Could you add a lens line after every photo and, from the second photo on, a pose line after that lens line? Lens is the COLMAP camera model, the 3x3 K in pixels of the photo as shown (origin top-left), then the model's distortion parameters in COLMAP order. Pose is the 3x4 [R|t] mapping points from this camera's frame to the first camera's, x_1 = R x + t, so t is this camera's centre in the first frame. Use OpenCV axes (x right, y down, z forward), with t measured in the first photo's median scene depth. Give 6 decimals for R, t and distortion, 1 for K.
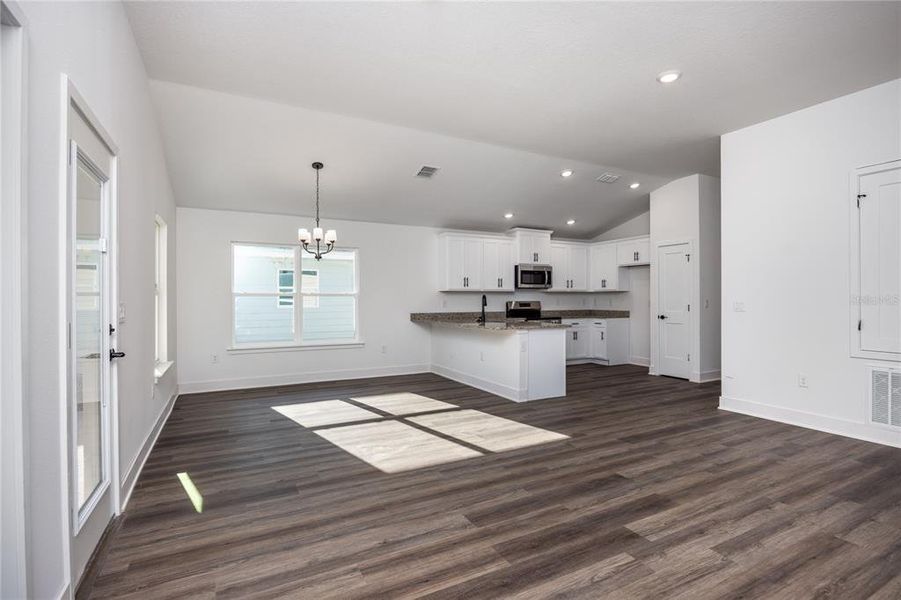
lens RADIAL K [[436.1, 0, 464.5], [0, 436.1, 305.5], [0, 0, 1]] dist [-0.014066, 0.001281]
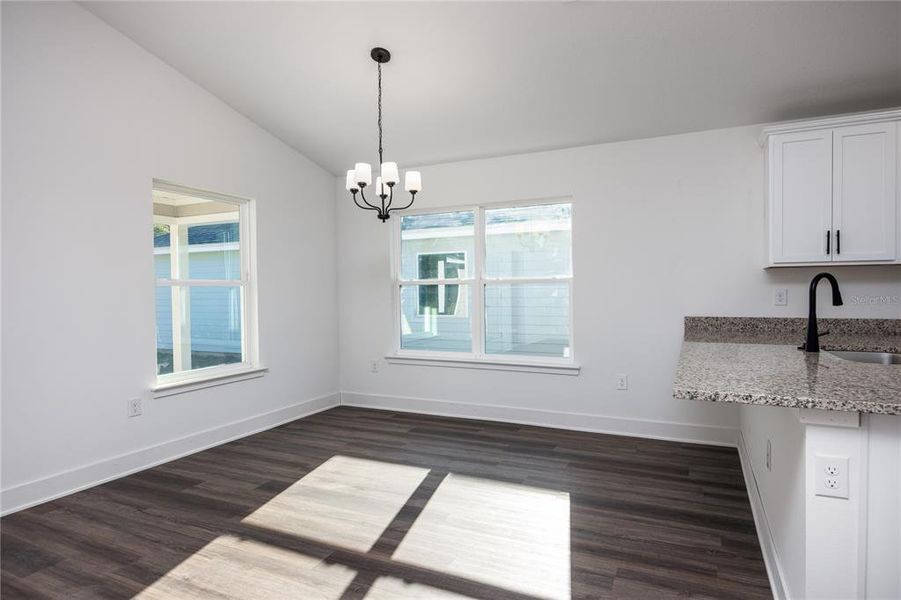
lens RADIAL K [[482.1, 0, 479.4], [0, 482.1, 305.7], [0, 0, 1]] dist [-0.015168, 0.000312]
pose [[0.606460, 0.023465, -0.794768, 0.231413], [-0.006830, 0.999681, 0.024303, -0.007663], [0.795085, -0.009310, 0.606427, 0.684517]]
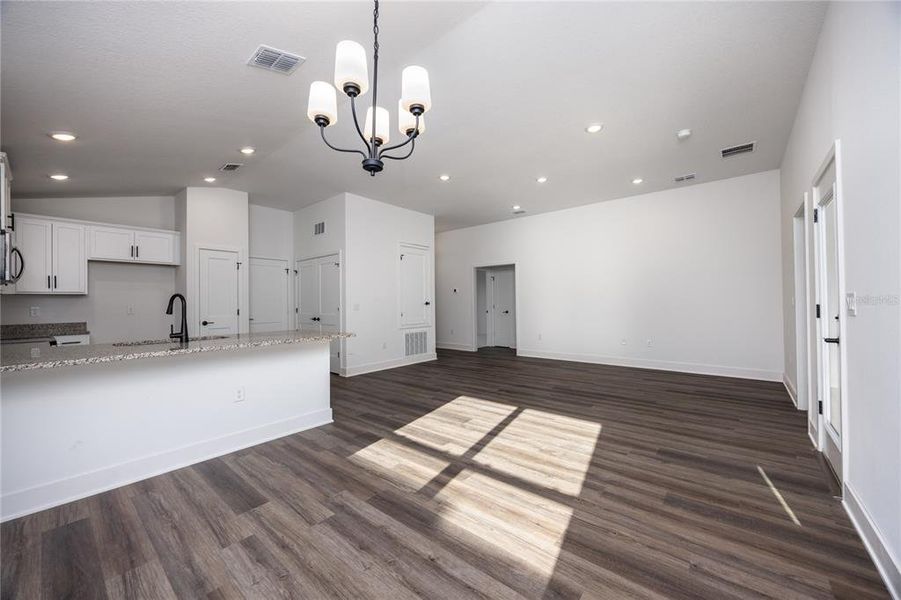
lens RADIAL K [[340.1, 0, 452.2], [0, 340.1, 300.8], [0, 0, 1]] dist [0.000836, 0.000070]
pose [[-0.348704, 0.013243, 0.937139, -0.577184], [0.031333, 0.999506, -0.002465, -0.005044], [-0.936709, 0.028503, -0.348947, 0.994121]]
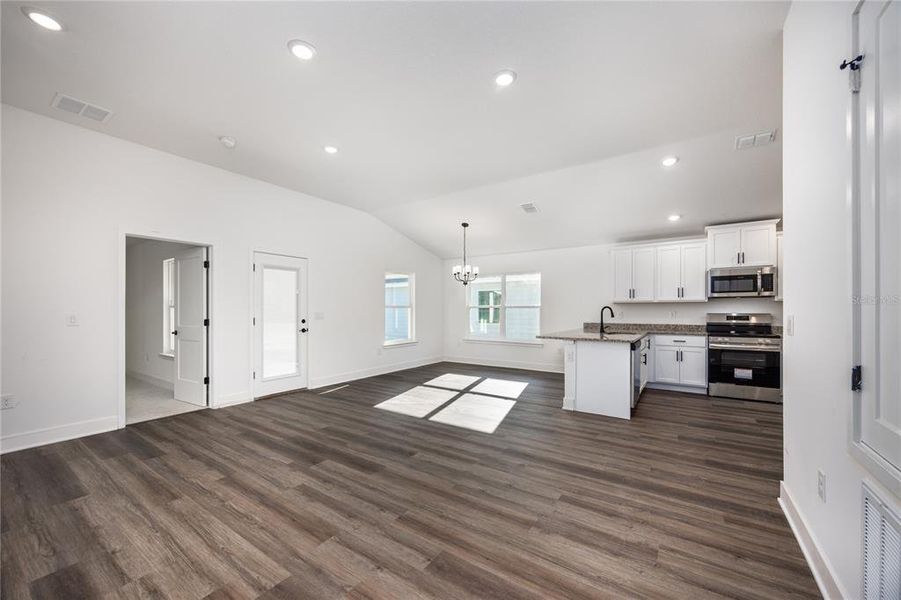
lens RADIAL K [[361.1, 0, 459.3], [0, 361.1, 305.8], [0, 0, 1]] dist [-0.001260, 0.000557]
pose [[0.455173, -0.008531, -0.890362, 0.772997], [-0.015482, 0.999727, -0.017494, -0.006734], [0.890269, 0.021748, 0.454916, 0.372482]]
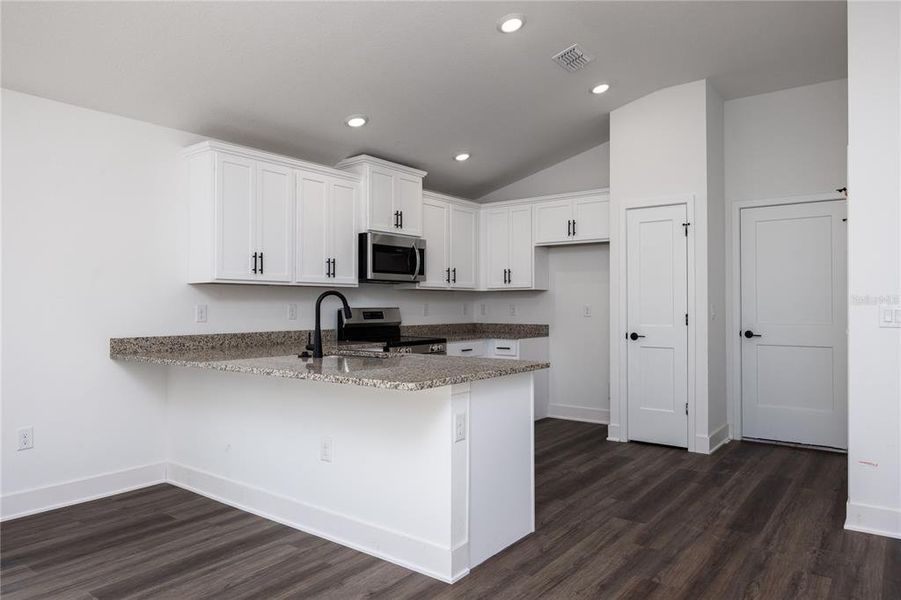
lens RADIAL K [[587.4, 0, 457.6], [0, 587.4, 304.0], [0, 0, 1]] dist [-0.001989, -0.001010]
pose [[0.914290, 0.002383, 0.405053, -0.071416], [0.005399, 0.999822, -0.018069, -0.002455], [-0.405024, 0.018707, 0.914115, 0.538882]]
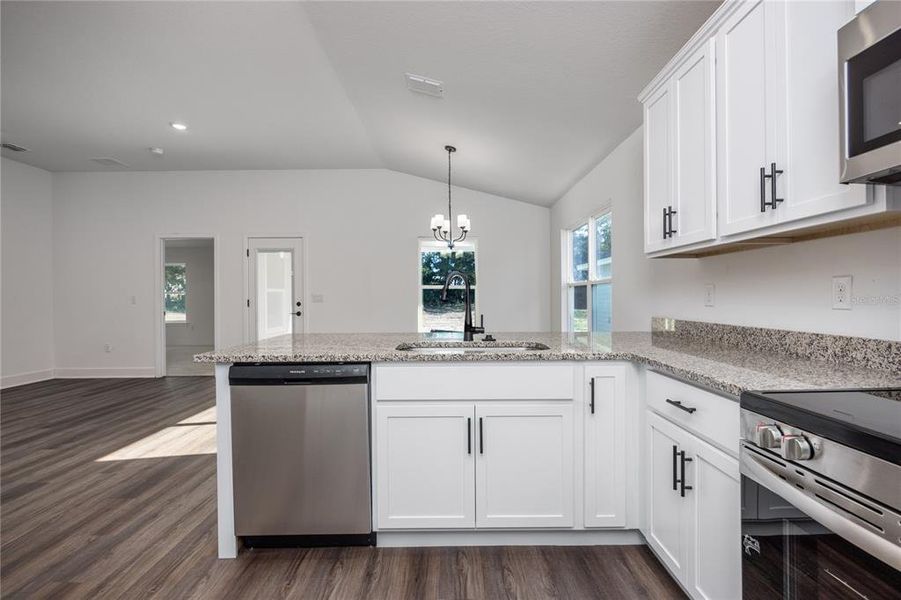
lens RADIAL K [[436.1, 0, 441.2], [0, 436.1, 302.5], [0, 0, 1]] dist [-0.014066, 0.001281]
pose [[-0.510349, 0.017817, -0.859783, 0.458003], [-0.004073, 0.999724, 0.023135, -0.006835], [0.859958, 0.015308, -0.510136, 1.404309]]
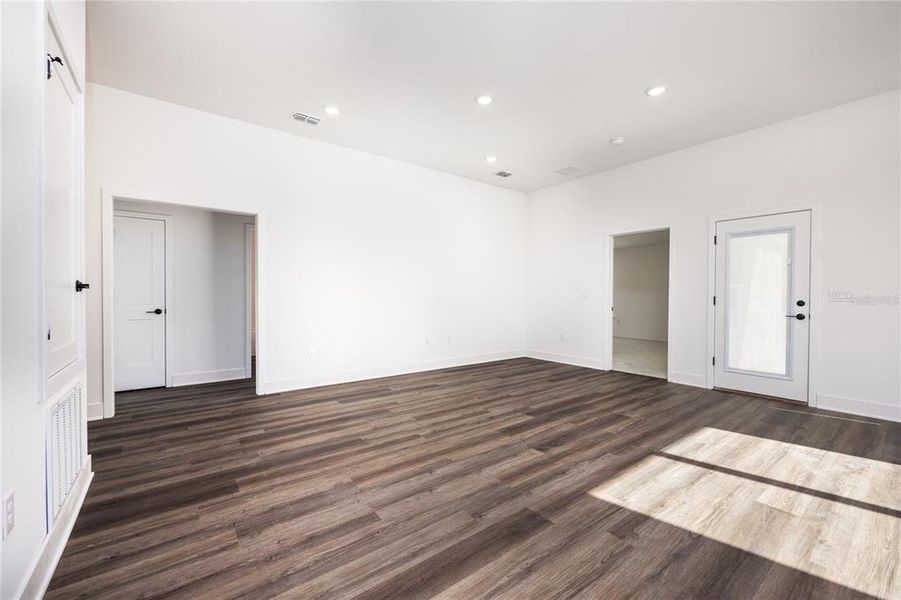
lens RADIAL K [[361.1, 0, 453.3], [0, 361.1, 297.8], [0, 0, 1]] dist [-0.001260, 0.000557]
pose [[-0.989798, -0.006633, -0.142324, 0.399461], [-0.010563, 0.999583, 0.026875, 0.004019], [0.142086, 0.028104, -0.989455, 1.054012]]
